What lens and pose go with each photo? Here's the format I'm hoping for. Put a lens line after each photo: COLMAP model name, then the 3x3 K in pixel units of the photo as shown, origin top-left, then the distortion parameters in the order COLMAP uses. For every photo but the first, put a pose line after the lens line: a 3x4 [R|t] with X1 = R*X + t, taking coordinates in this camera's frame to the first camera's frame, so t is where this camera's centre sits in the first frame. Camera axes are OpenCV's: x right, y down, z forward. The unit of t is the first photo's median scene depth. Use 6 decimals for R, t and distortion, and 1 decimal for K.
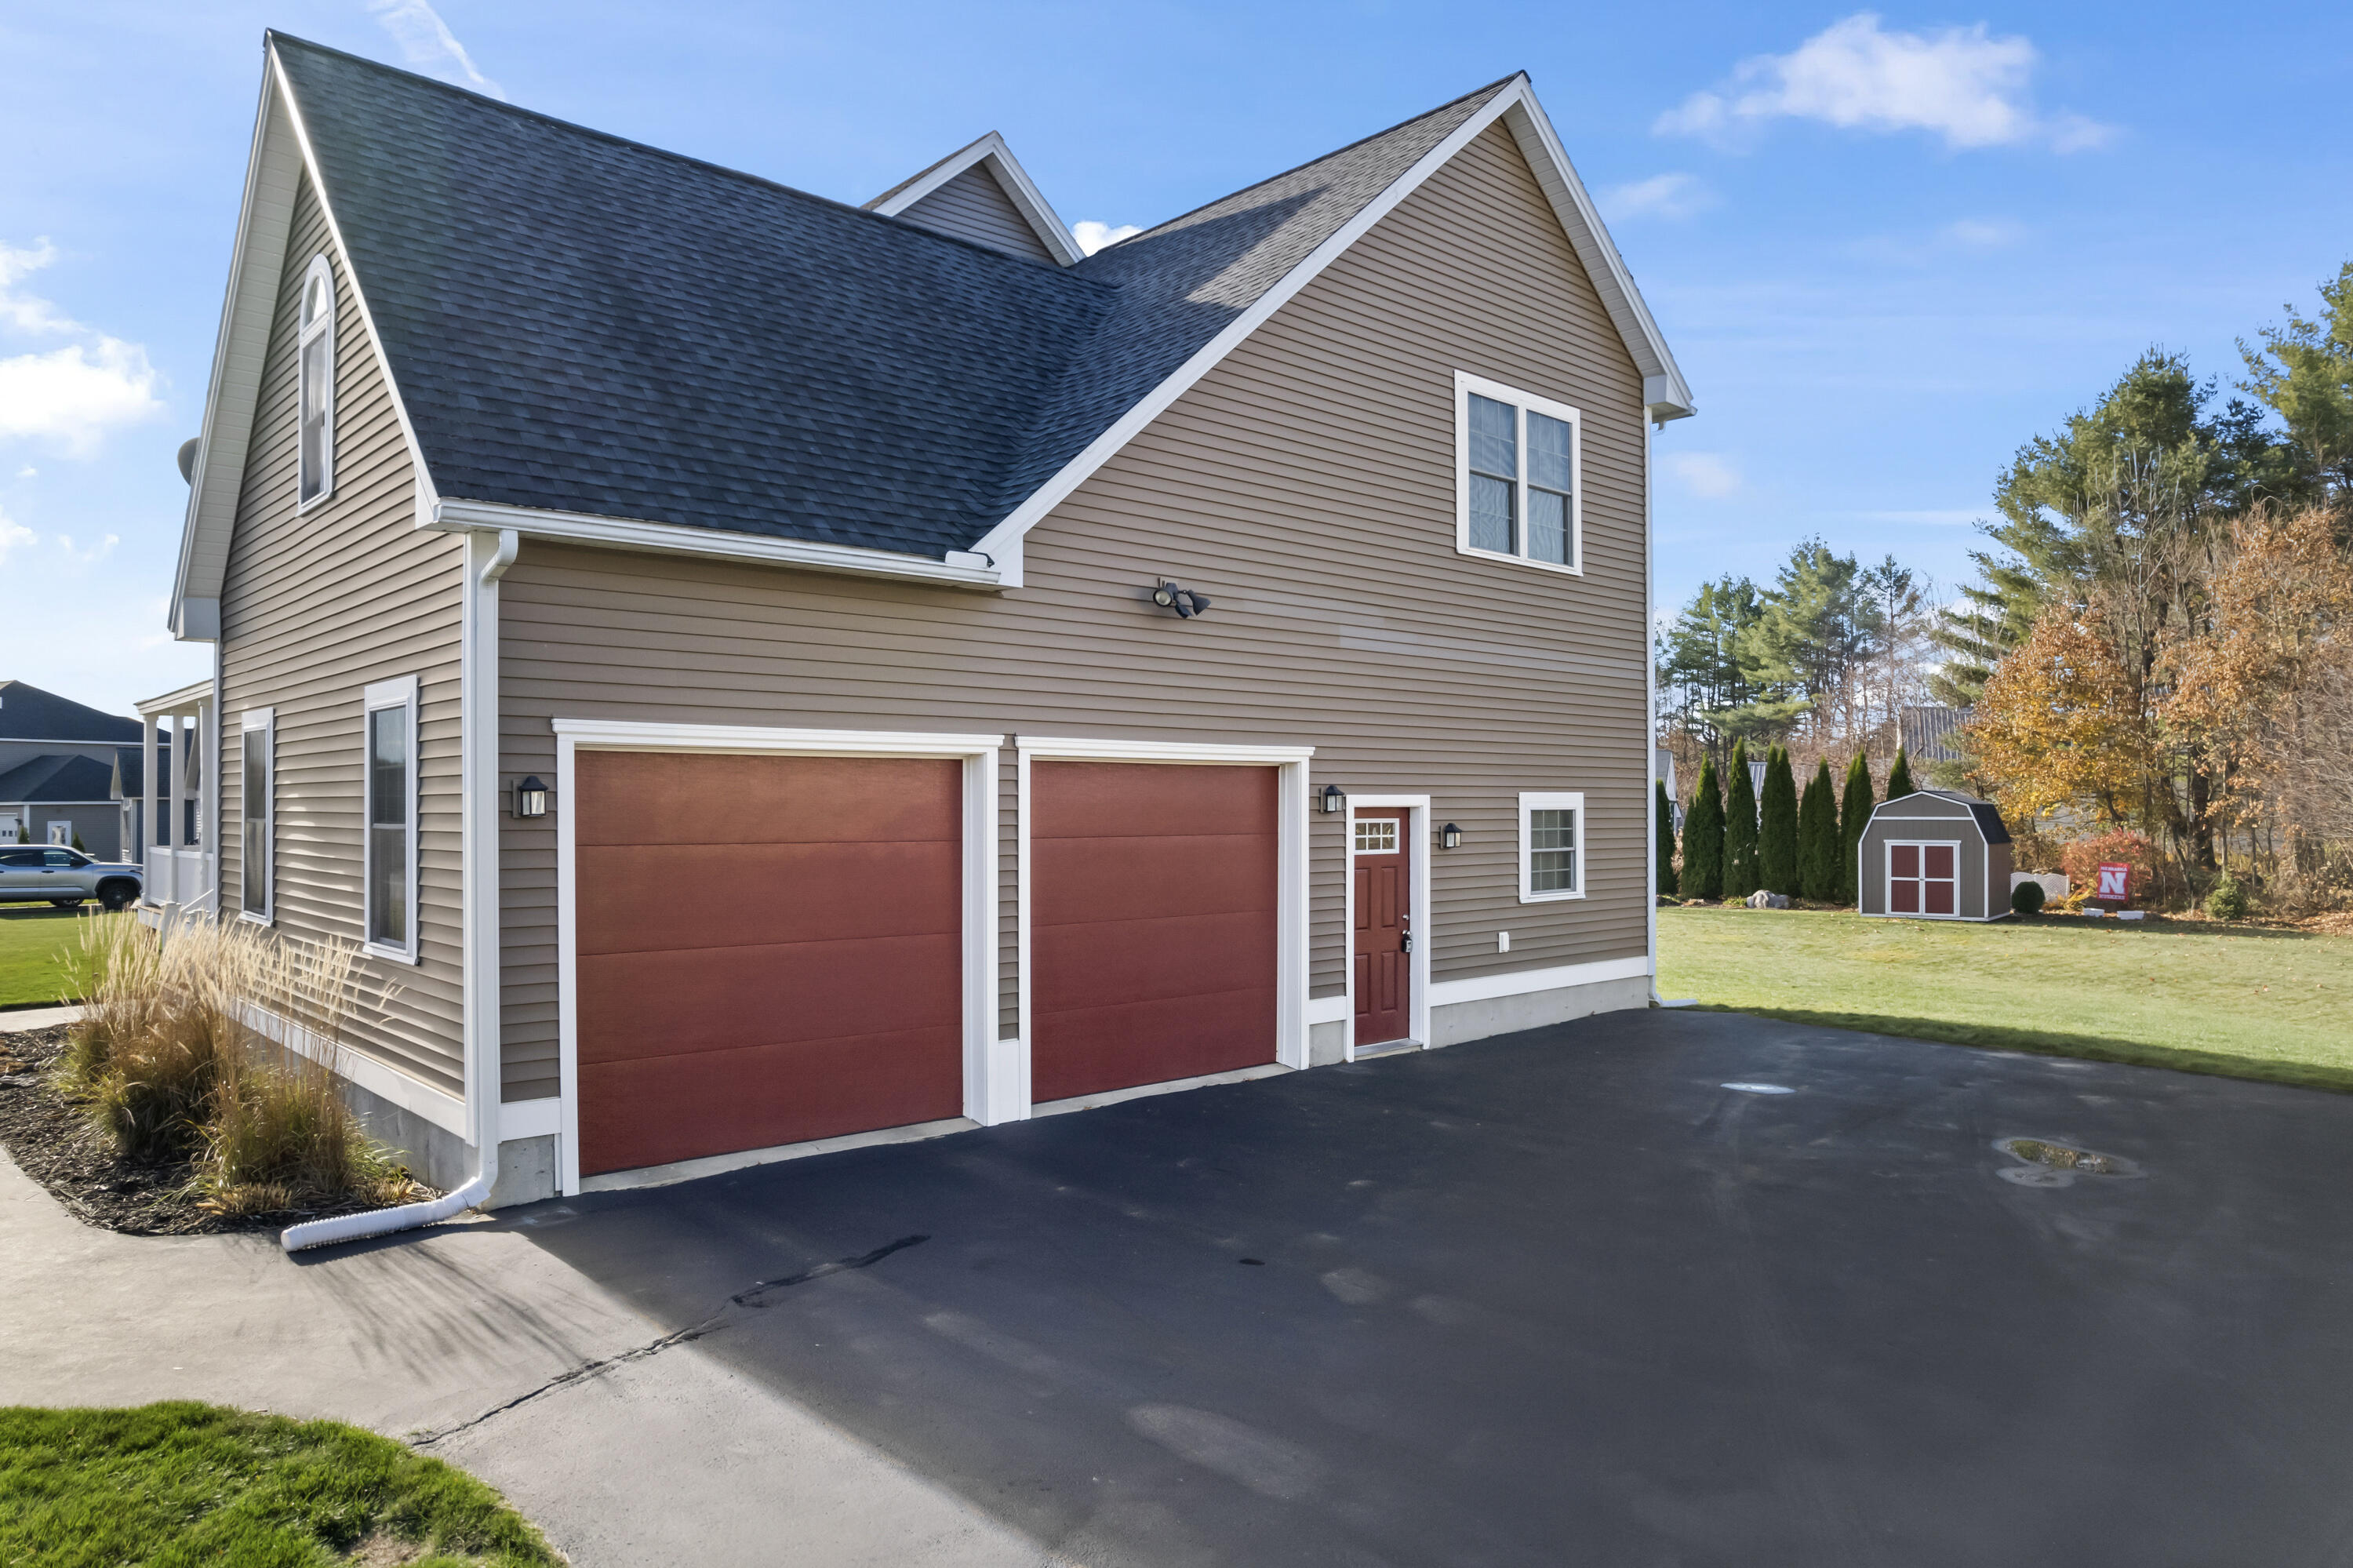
lens RADIAL K [[1504.1, 0, 1175.0], [0, 1504.1, 805.0], [0, 0, 1]] dist [-0.095350, 0.115787]
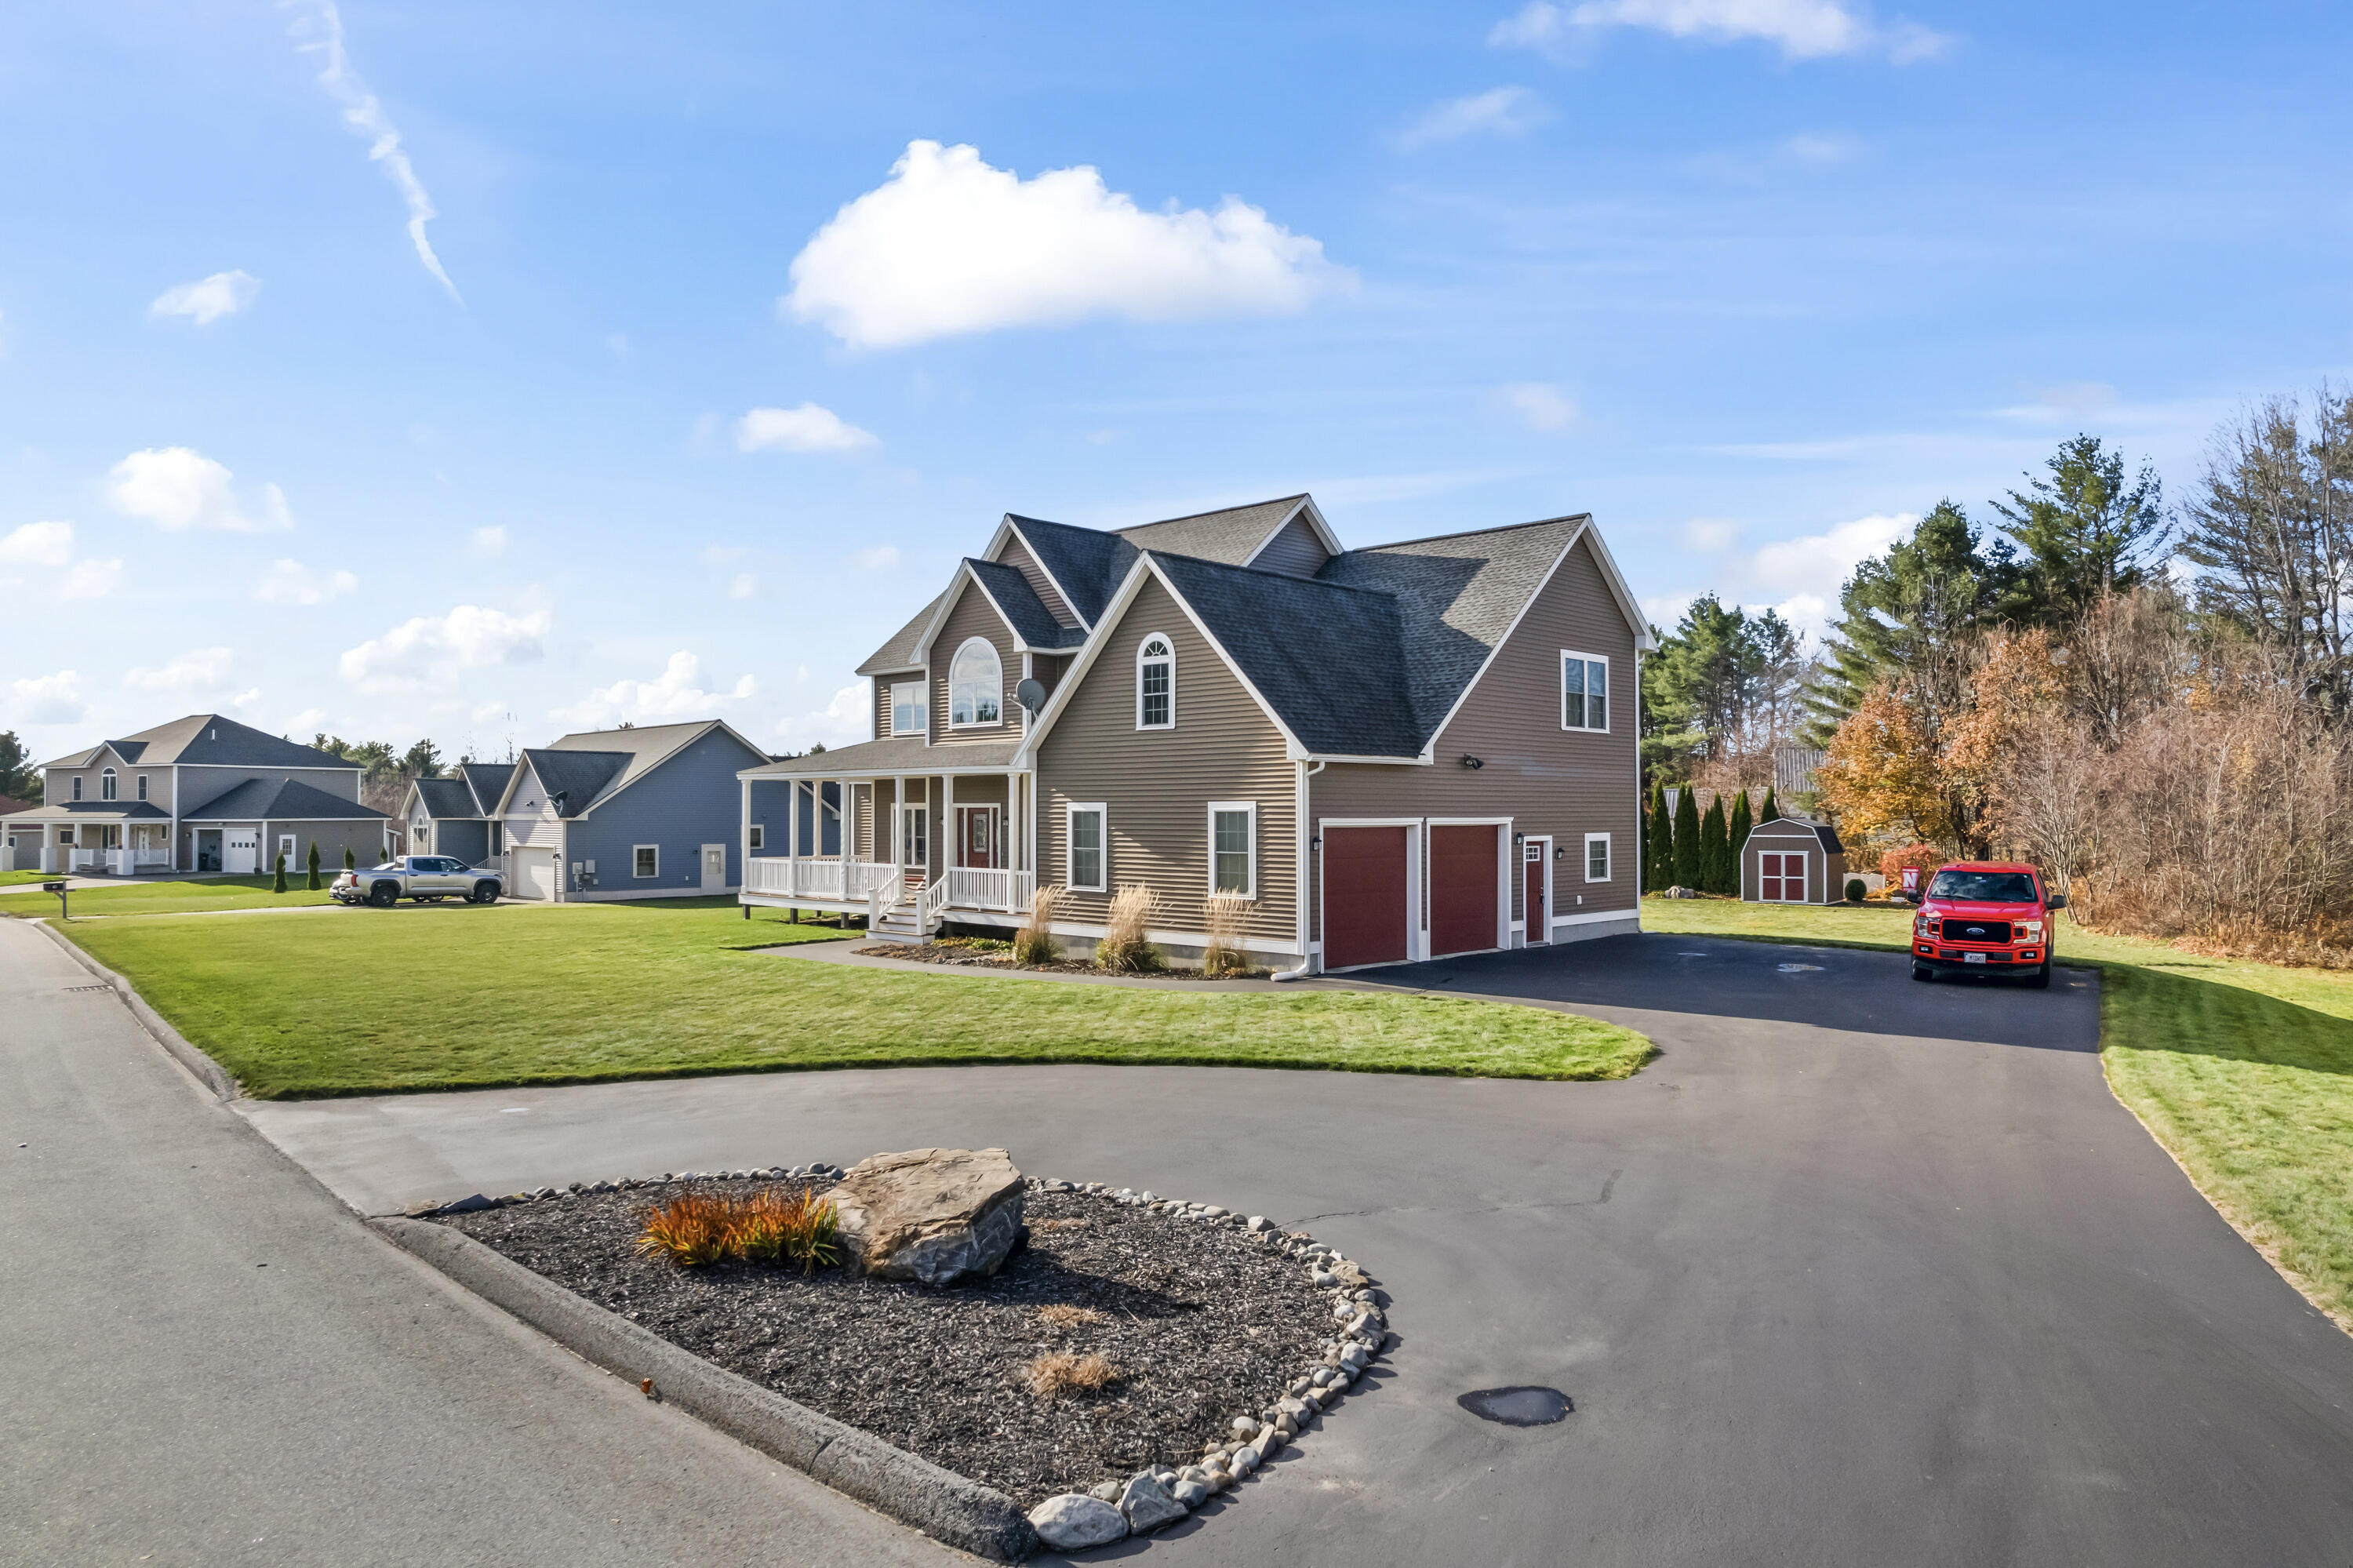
lens RADIAL K [[1496.7, 0, 1176.5], [0, 1496.7, 784.0], [0, 0, 1]] dist [-0.016808, 0.000726]
pose [[0.997835, 0.001734, 0.065738, -0.196049], [-0.000526, 0.999831, -0.018383, -0.015236], [-0.065759, 0.018309, 0.997668, -0.444060]]
